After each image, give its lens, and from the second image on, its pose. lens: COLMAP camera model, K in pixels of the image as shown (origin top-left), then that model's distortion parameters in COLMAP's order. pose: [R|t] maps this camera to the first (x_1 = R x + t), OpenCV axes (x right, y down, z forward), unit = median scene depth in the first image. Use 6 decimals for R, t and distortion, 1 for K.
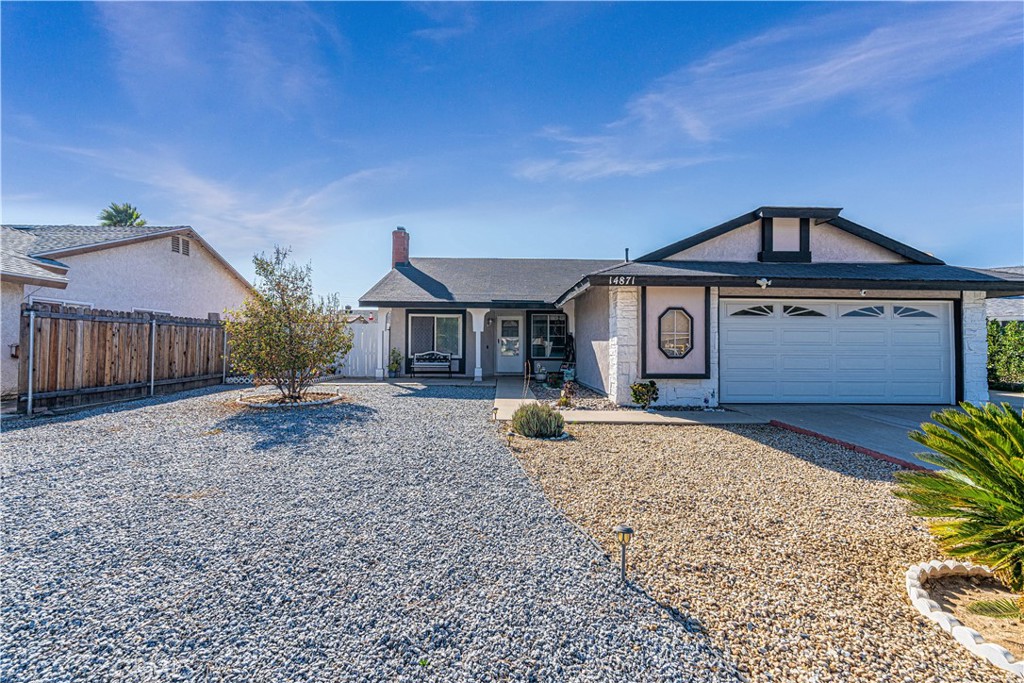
lens RADIAL K [[415.2, 0, 507.2], [0, 415.2, 338.5], [0, 0, 1]] dist [-0.005153, -0.000303]
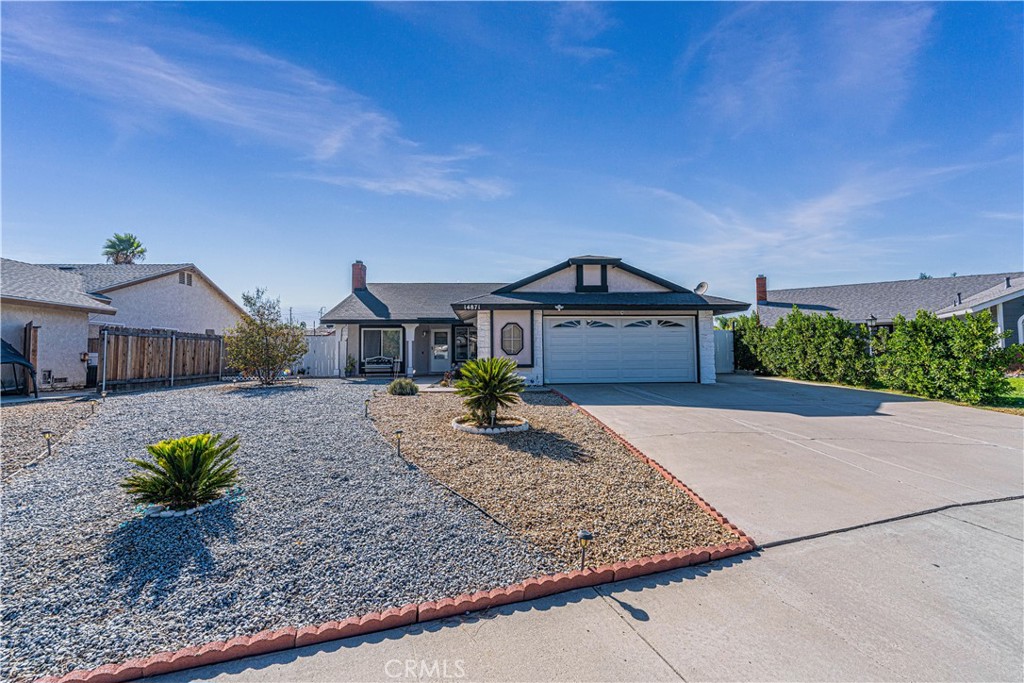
lens RADIAL K [[415.2, 0, 507.2], [0, 415.2, 338.5], [0, 0, 1]] dist [-0.005153, -0.000303]
pose [[0.999658, -0.013245, 0.022551, 0.300237], [0.013854, 0.999537, -0.027092, 0.023075], [-0.022182, 0.027395, 0.999379, -0.498958]]
